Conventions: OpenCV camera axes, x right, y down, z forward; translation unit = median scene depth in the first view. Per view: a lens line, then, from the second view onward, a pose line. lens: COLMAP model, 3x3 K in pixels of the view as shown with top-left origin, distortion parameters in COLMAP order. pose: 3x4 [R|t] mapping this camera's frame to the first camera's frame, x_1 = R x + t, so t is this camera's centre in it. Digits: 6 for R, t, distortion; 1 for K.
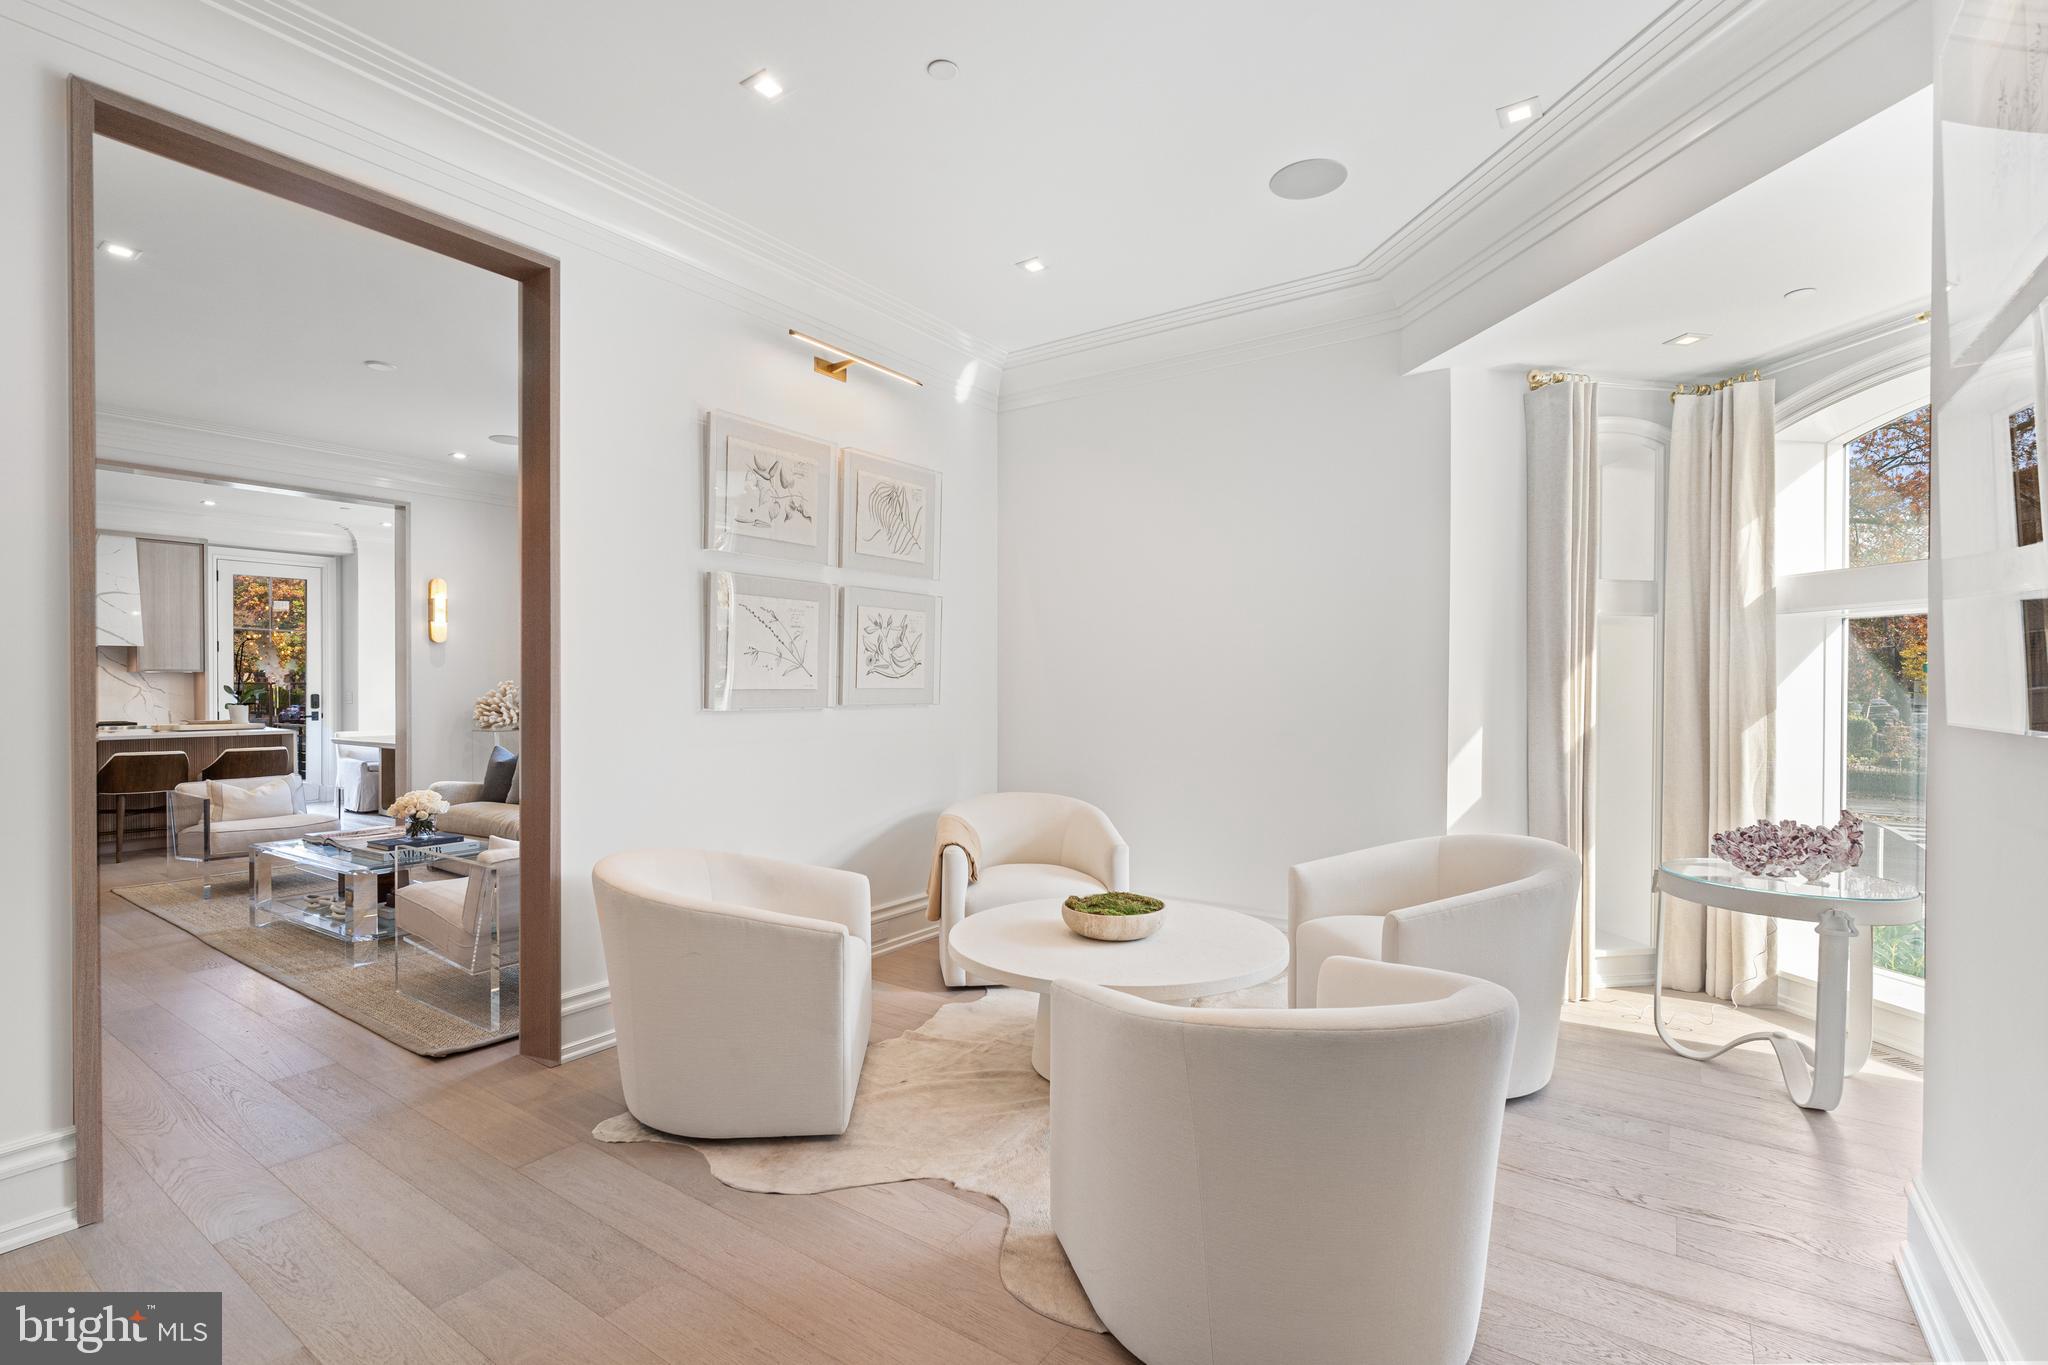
lens RADIAL K [[938.2, 0, 1024.0], [0, 938.2, 682.5], [0, 0, 1]] dist [-0.002429, -0.001210]
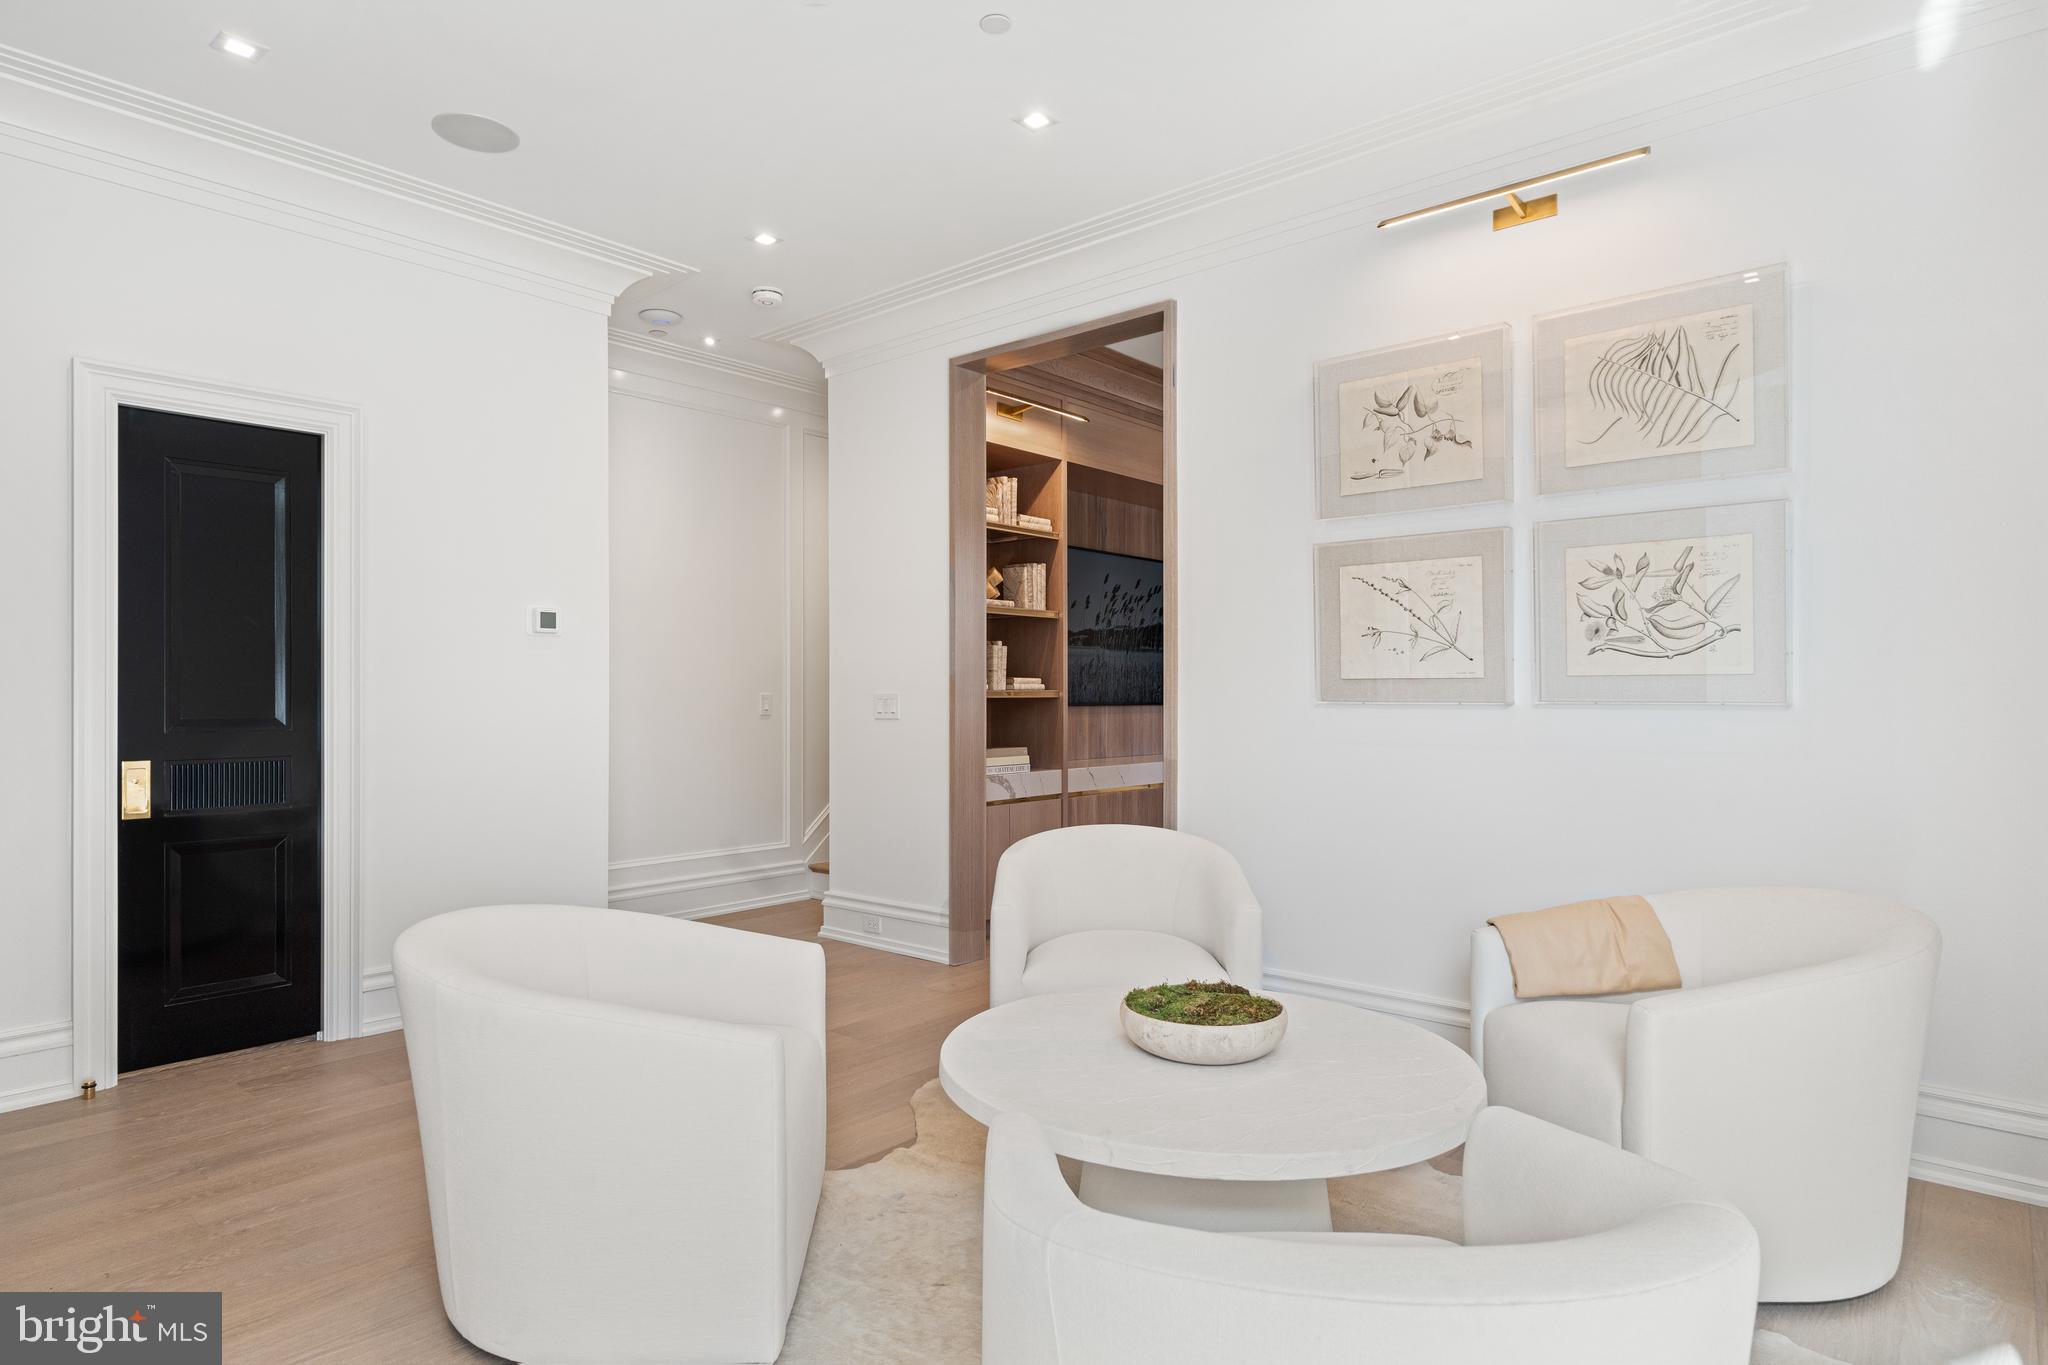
lens RADIAL K [[1149.7, 0, 1024.0], [0, 1149.7, 682.5], [0, 0, 1]] dist [0.002084, 0.000280]
pose [[-0.108715, -0.010763, -0.994015, 0.417187], [0.003255, 0.999932, -0.011183, 0.011796], [0.994068, -0.004451, -0.108672, 0.452479]]
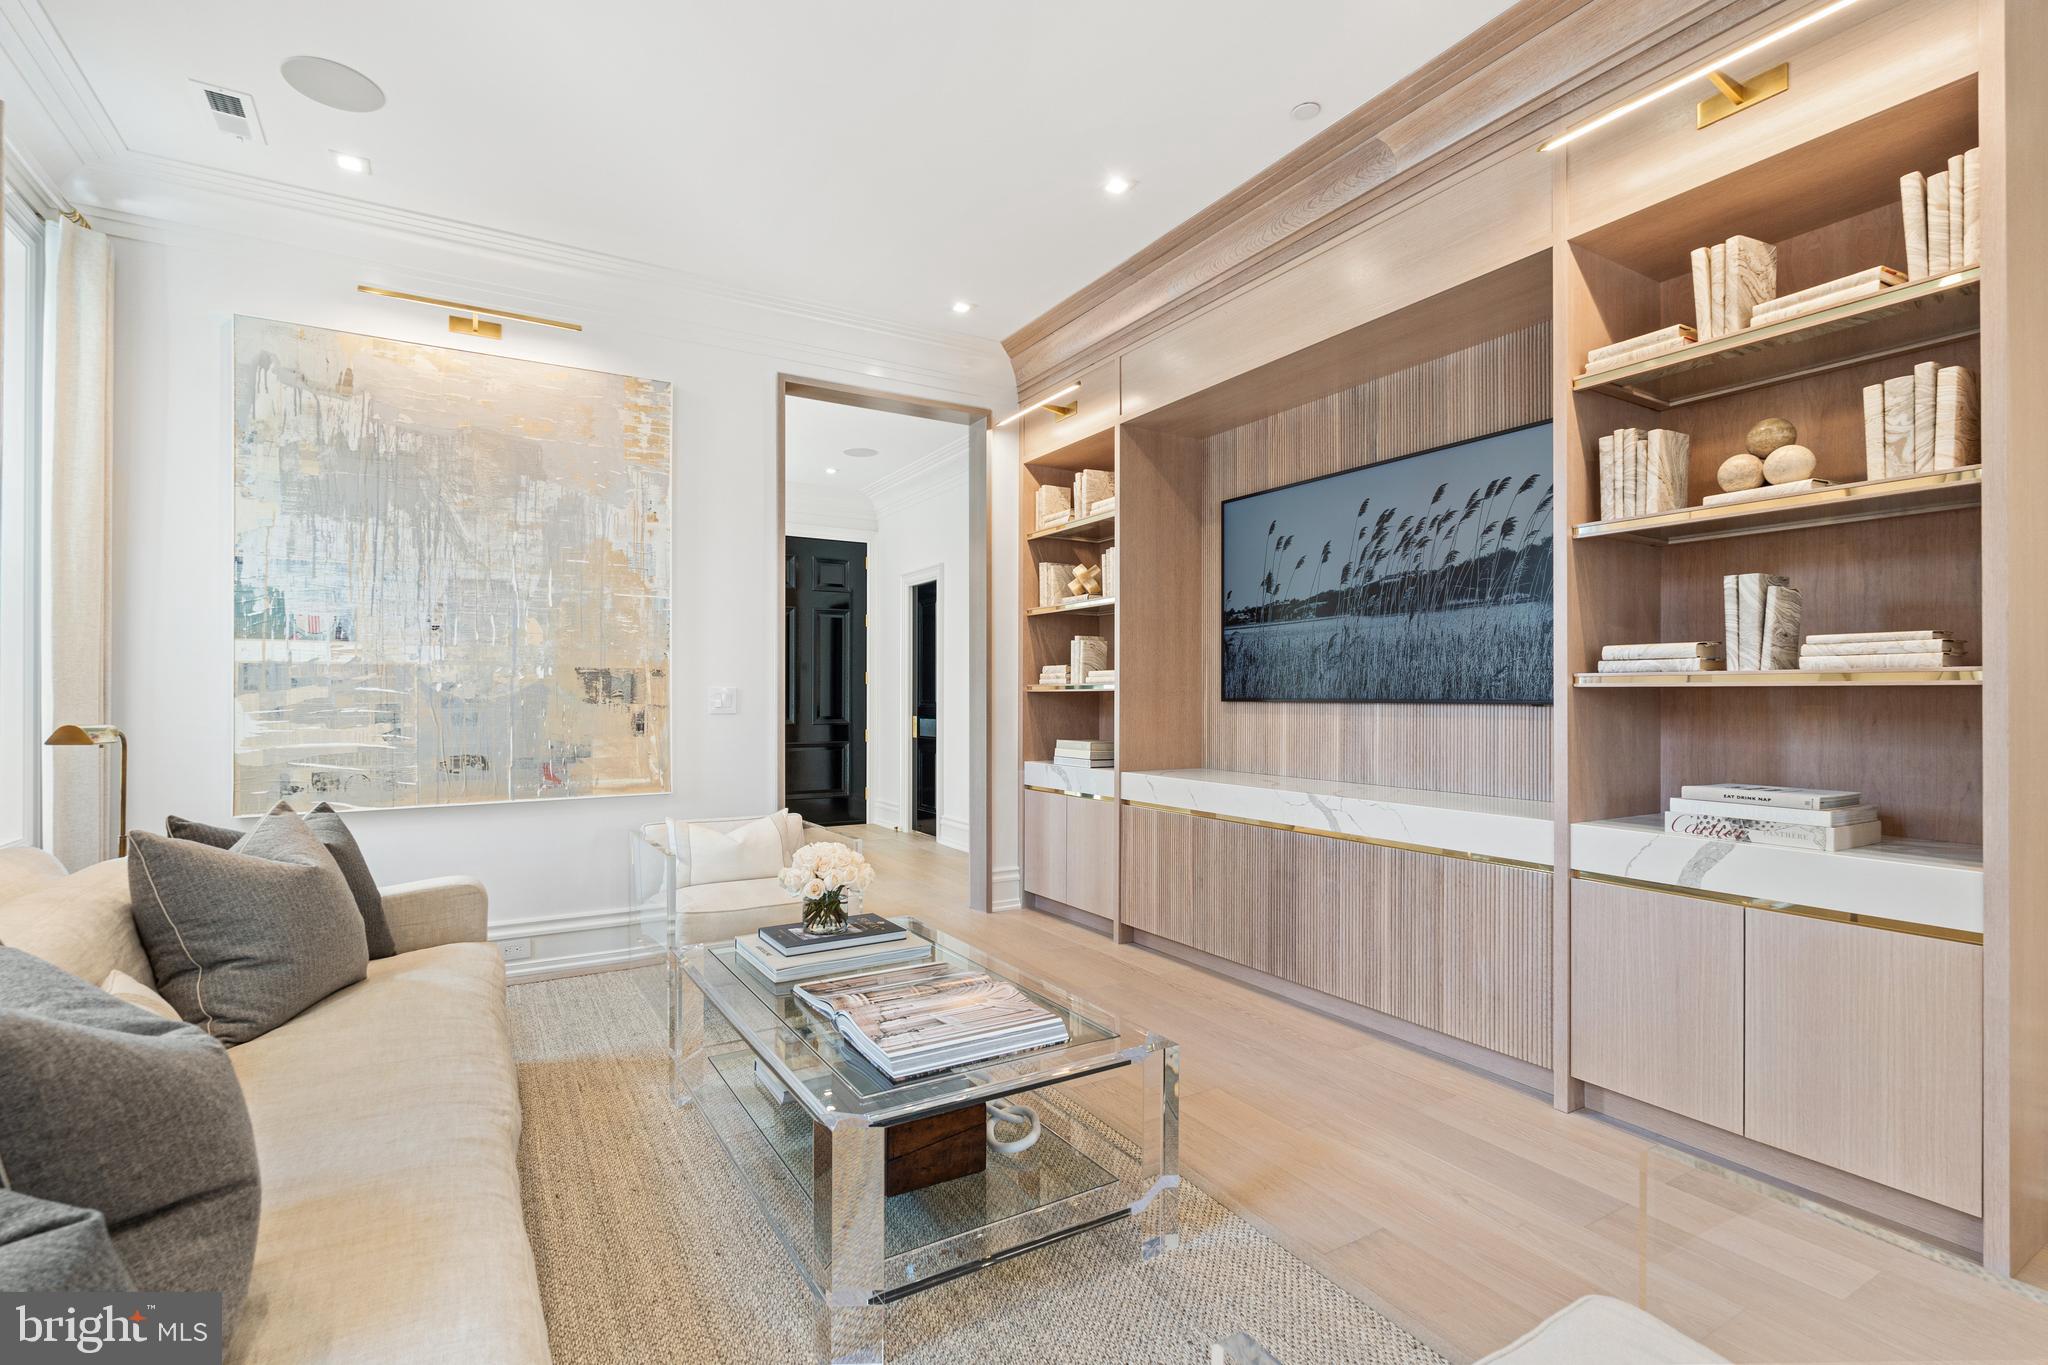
lens RADIAL K [[938.2, 0, 1024.0], [0, 938.2, 682.5], [0, 0, 1]] dist [-0.002429, -0.001210]
pose [[-0.914410, 0.007605, 0.404717, -0.672974], [0.000160, 0.999830, -0.018424, 0.019371], [-0.404789, -0.016782, -0.914256, 1.000990]]
